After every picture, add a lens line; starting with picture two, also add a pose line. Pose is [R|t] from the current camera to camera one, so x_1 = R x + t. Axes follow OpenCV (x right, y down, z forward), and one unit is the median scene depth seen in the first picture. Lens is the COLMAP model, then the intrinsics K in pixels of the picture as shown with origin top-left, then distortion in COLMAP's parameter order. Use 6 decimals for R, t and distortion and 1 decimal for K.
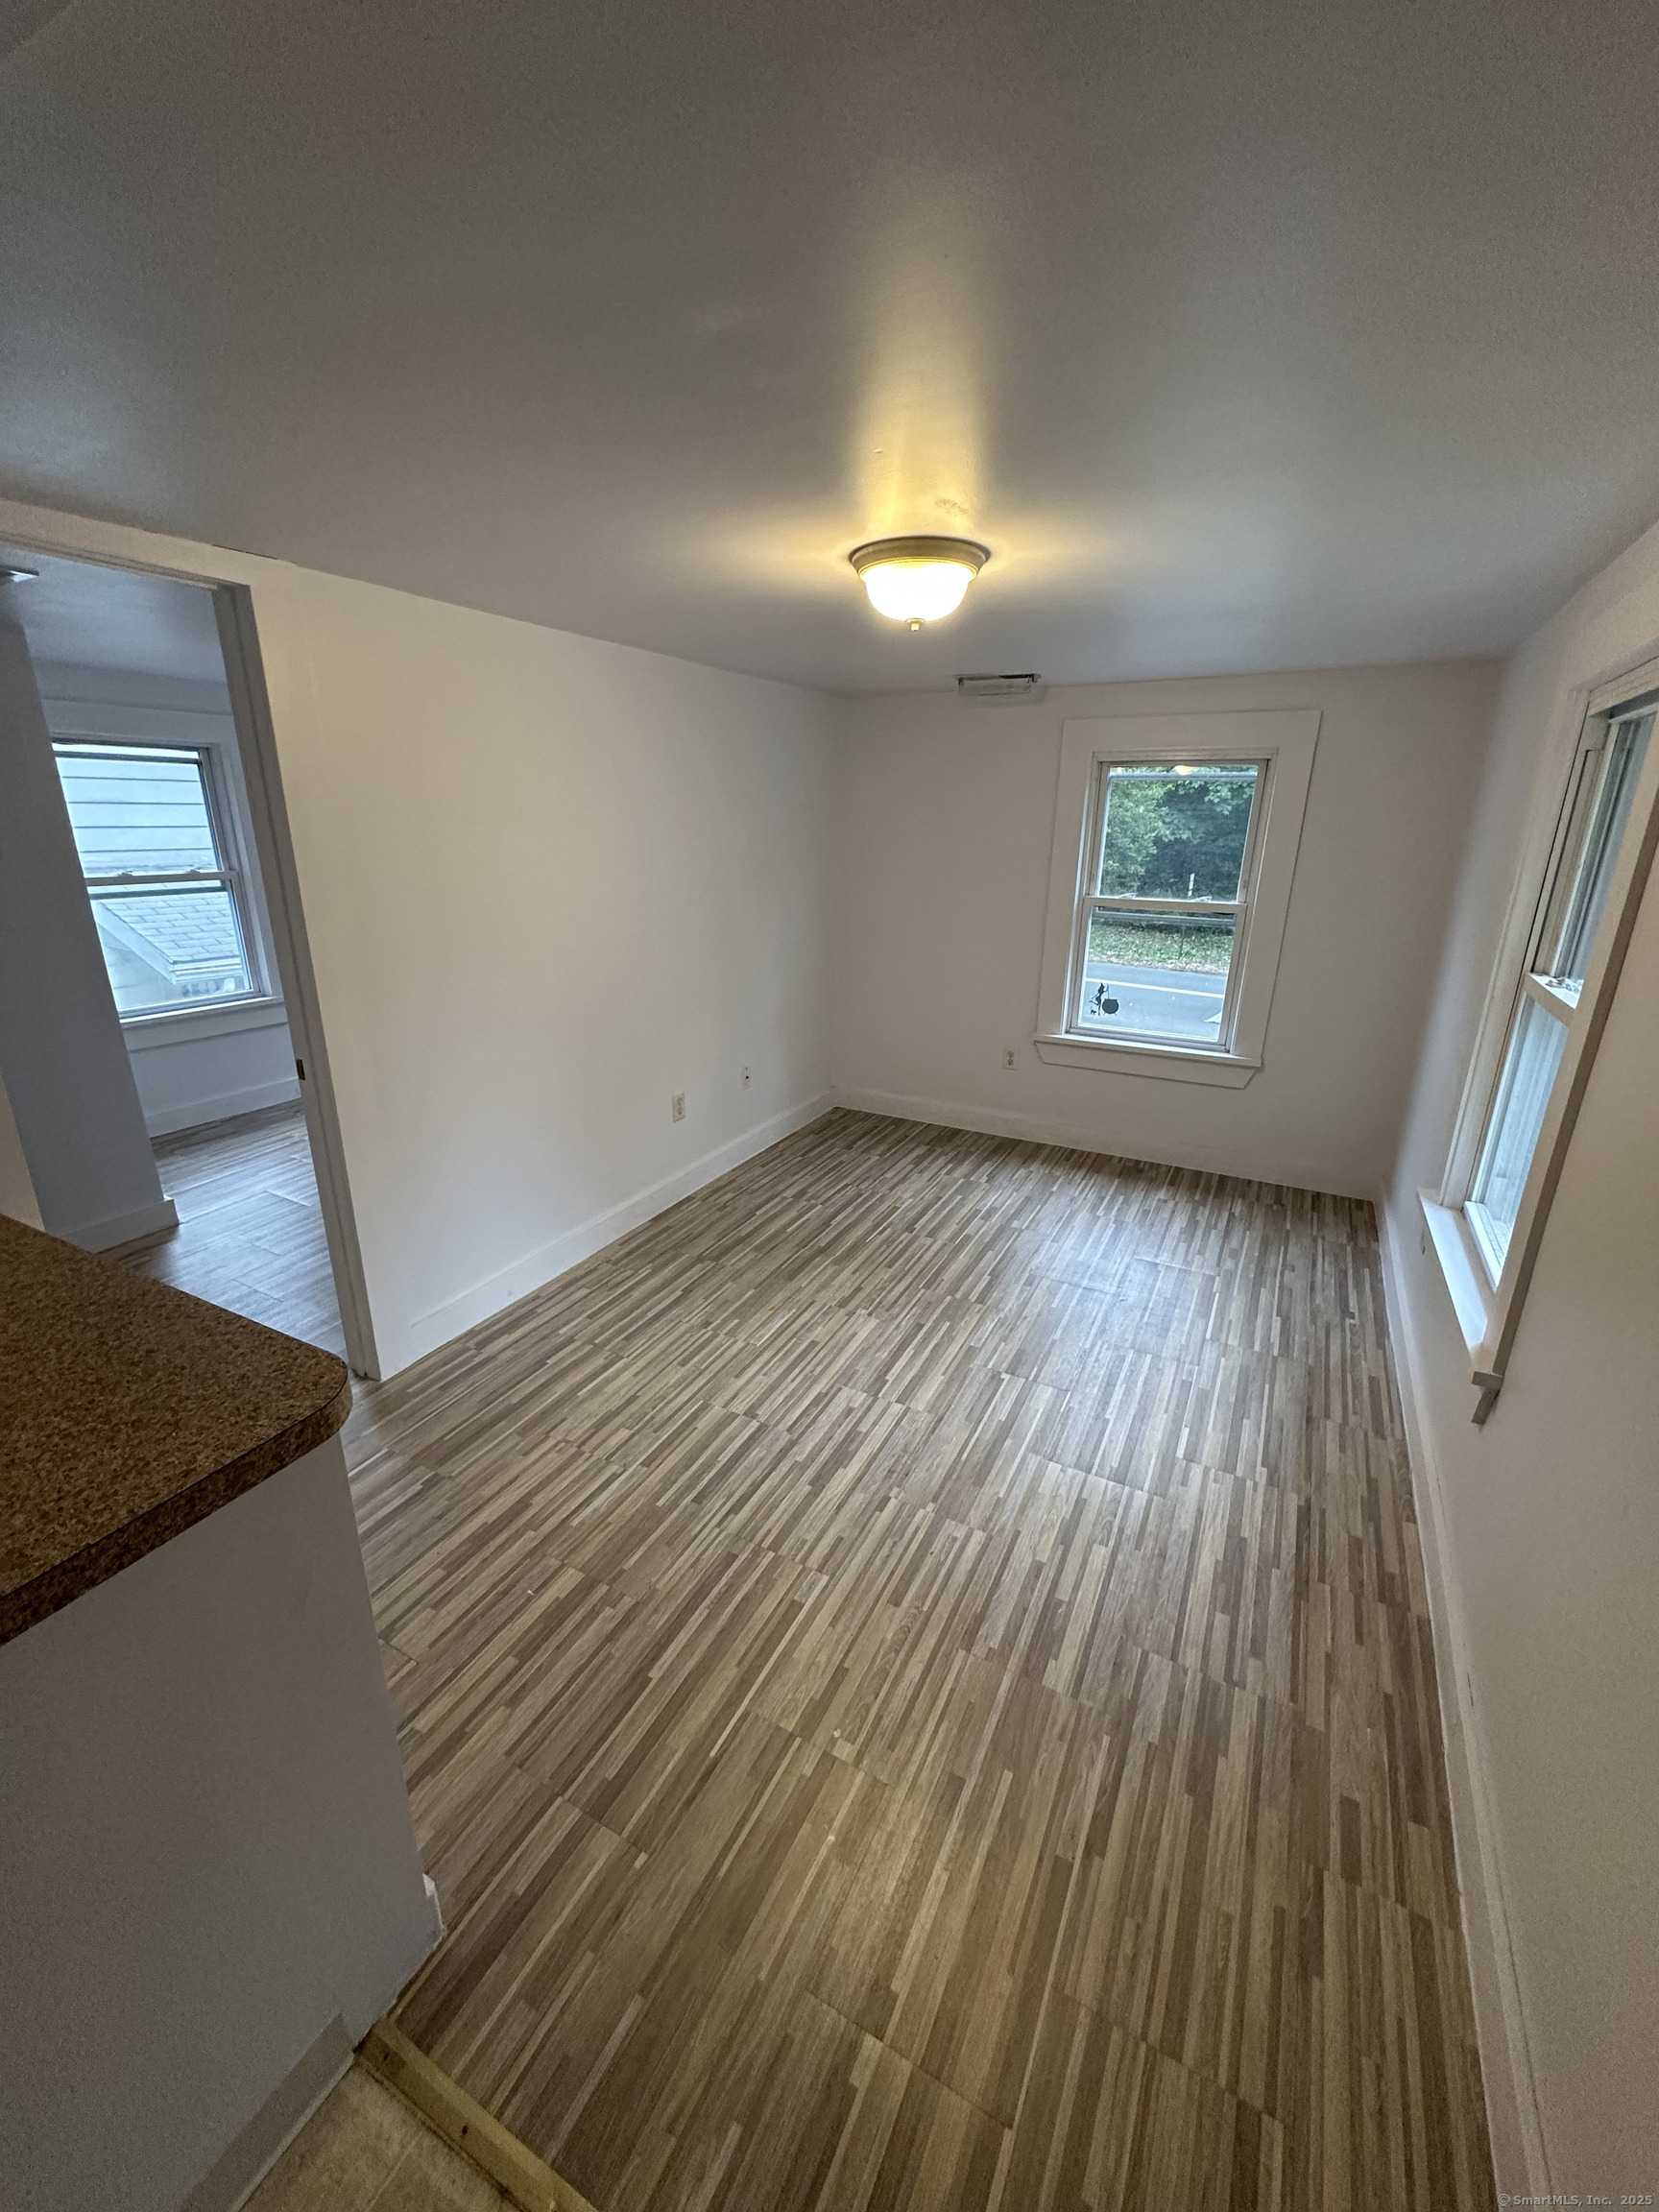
lens RADIAL K [[878.6, 0, 824.7], [0, 878.6, 1100.4], [0, 0, 1]] dist [0.001129, -0.000406]
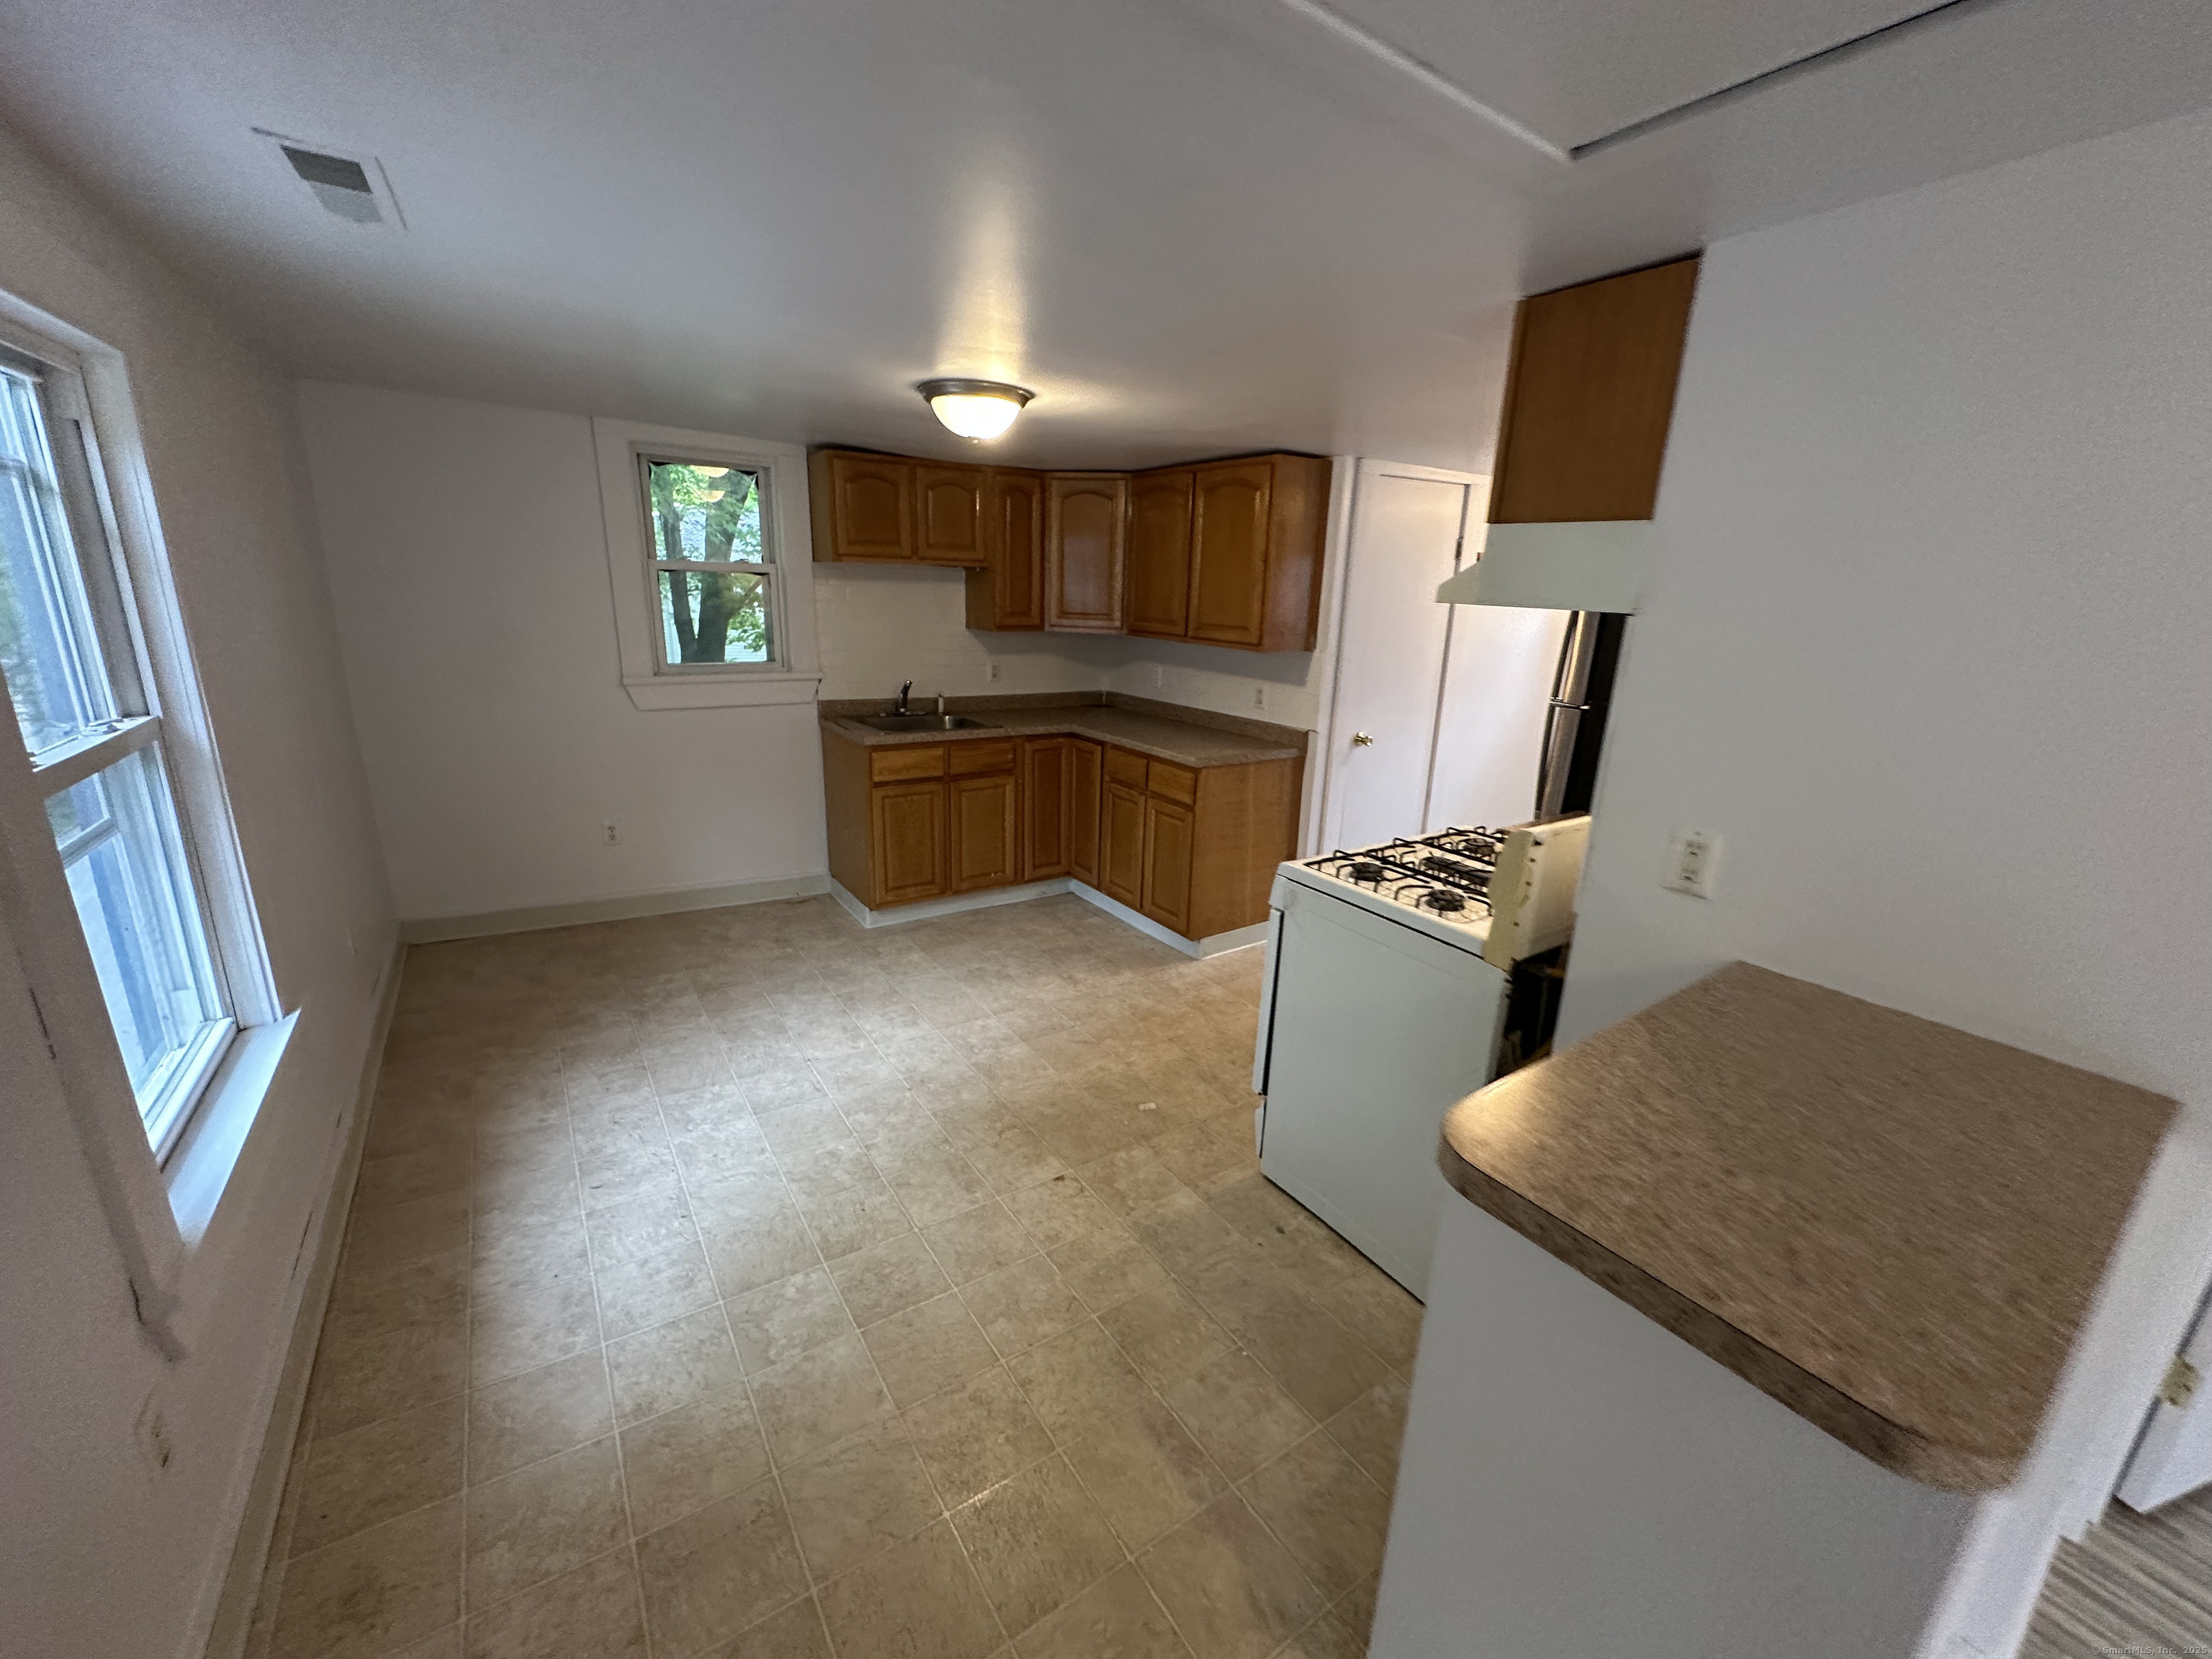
lens RADIAL K [[878.6, 0, 1108.1], [0, 878.6, 824.3], [0, 0, 1]] dist [0.001129, -0.000406]
pose [[-0.464238, 0.207733, -0.861005, 0.090616], [-0.313032, 0.870888, 0.378899, -0.055073], [0.828549, 0.445422, -0.339272, 0.214423]]
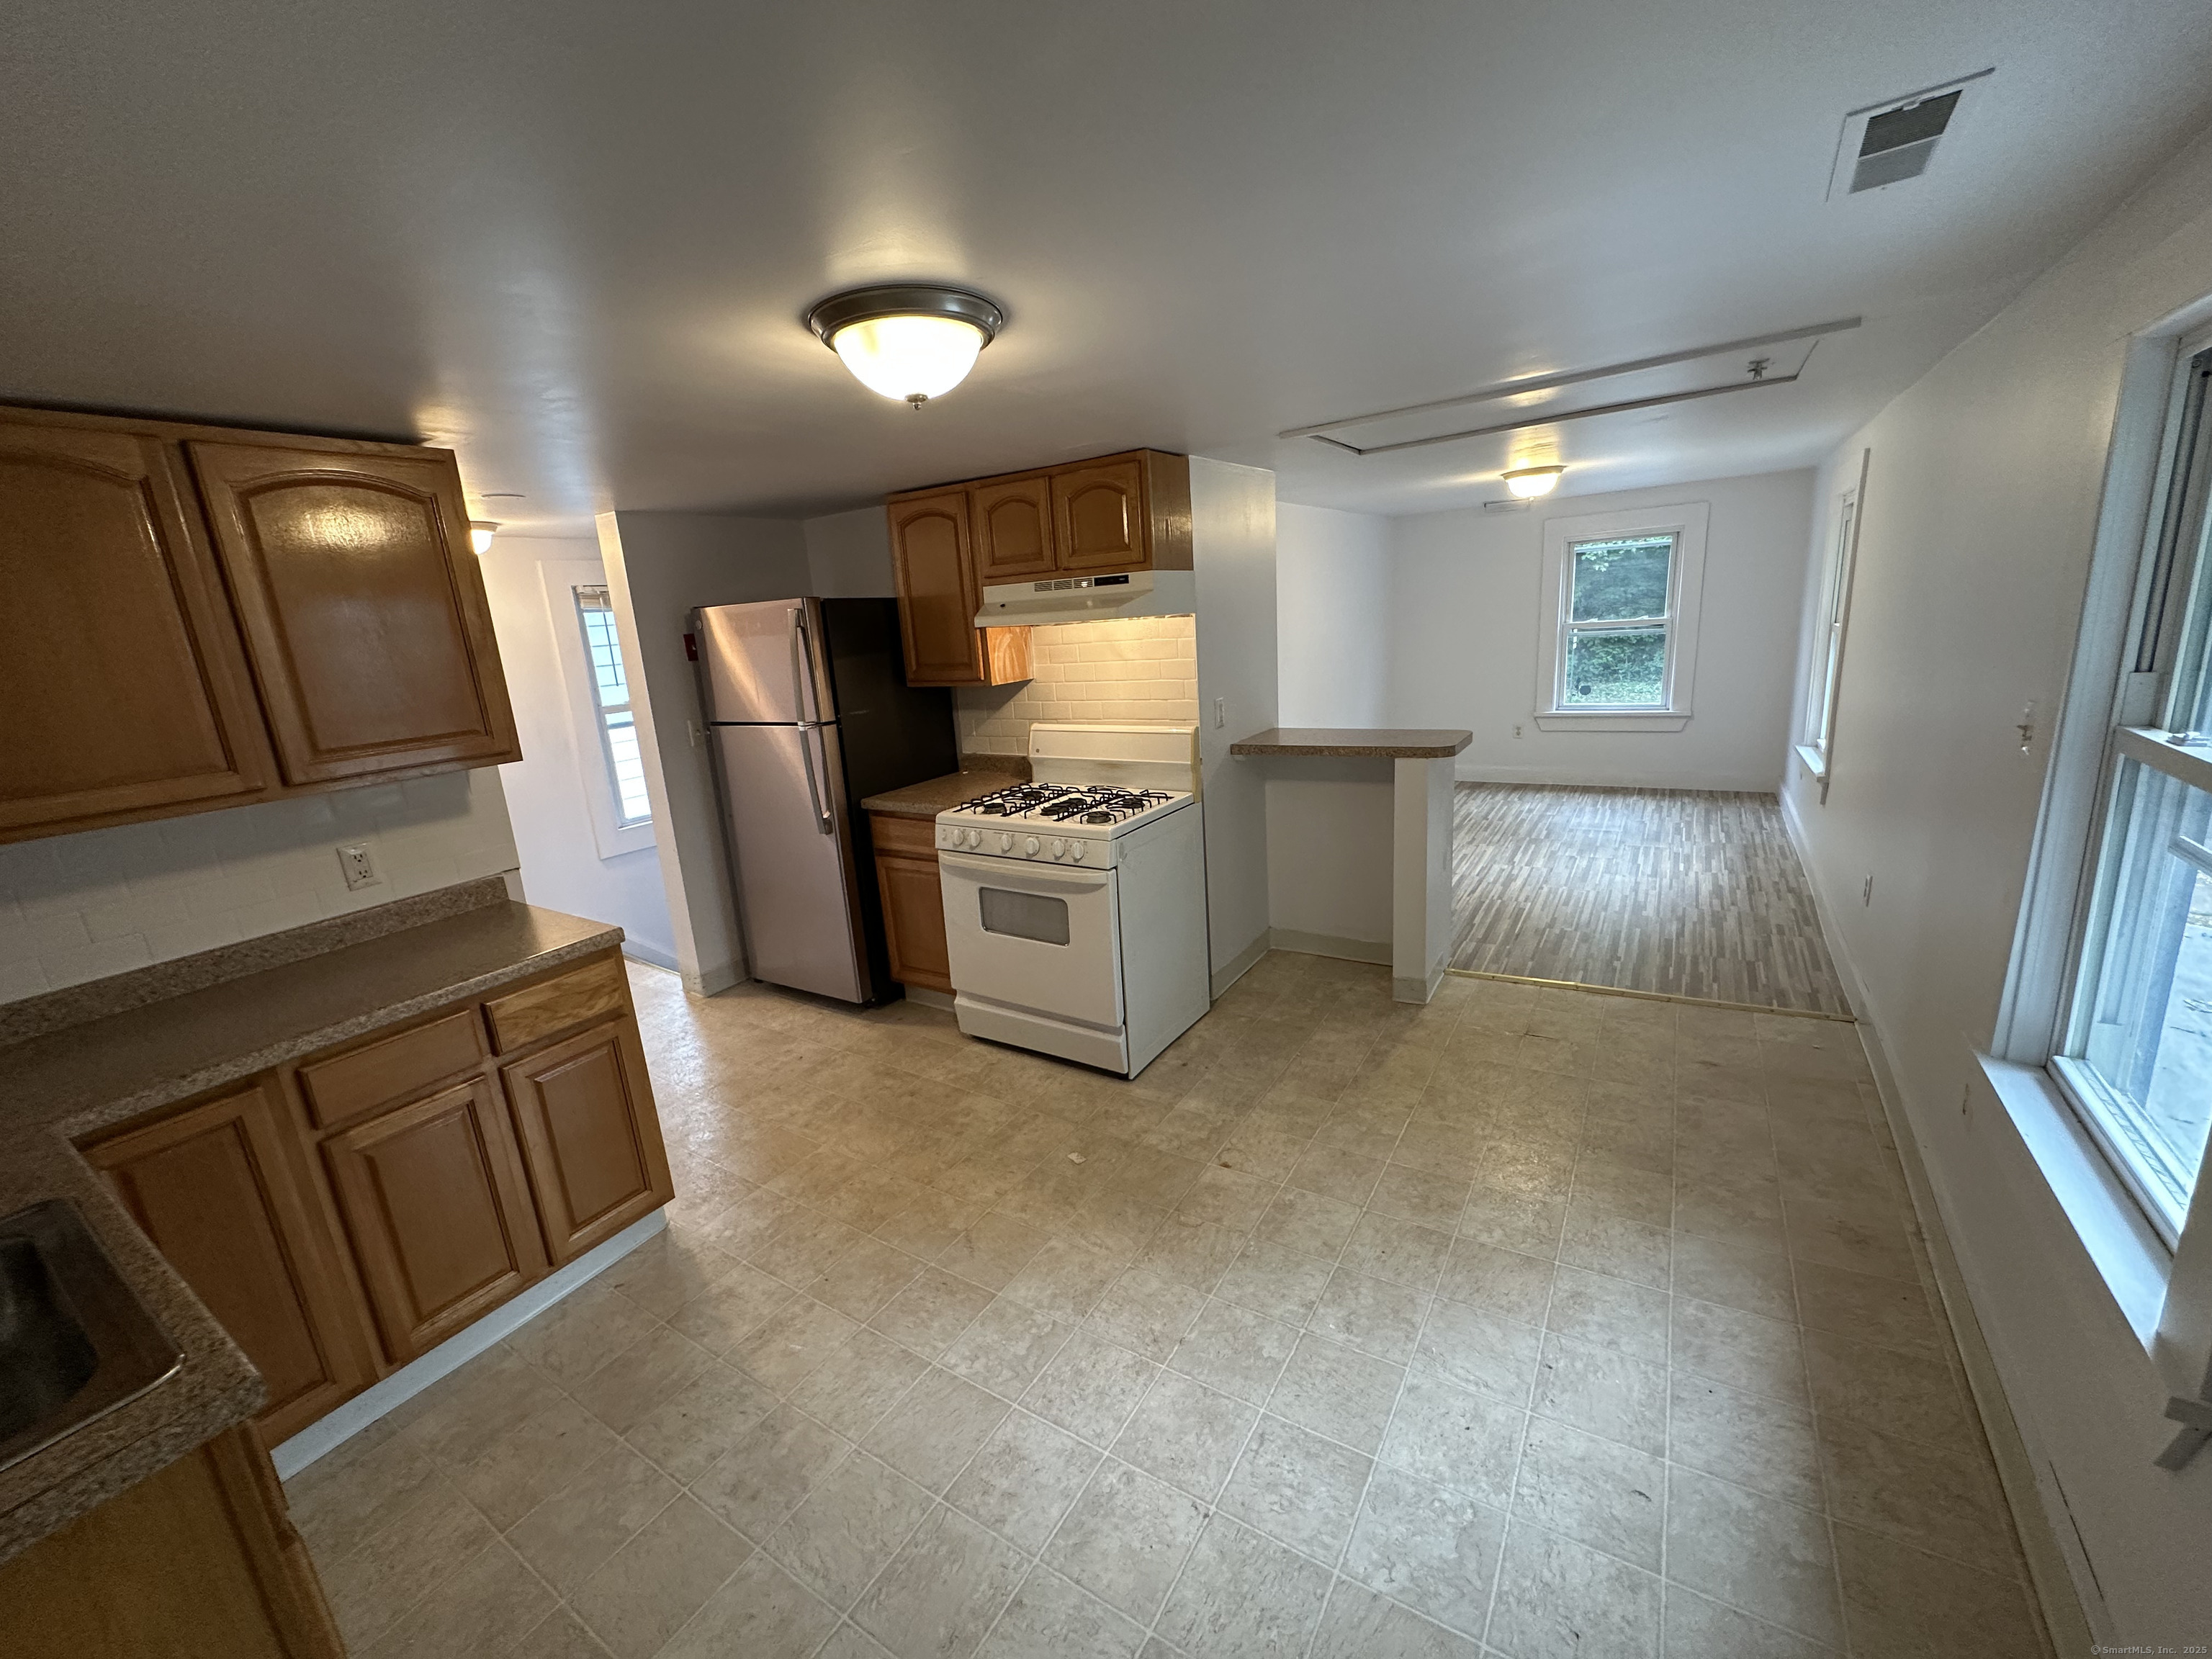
lens RADIAL K [[878.6, 0, 1100.5], [0, 878.6, 828.4], [0, 0, 1]] dist [0.001129, -0.000406]
pose [[0.993168, -0.061940, -0.098896, -0.743098], [0.054710, 0.995740, -0.074216, 0.389362], [0.103071, 0.068298, 0.992326, -1.196681]]
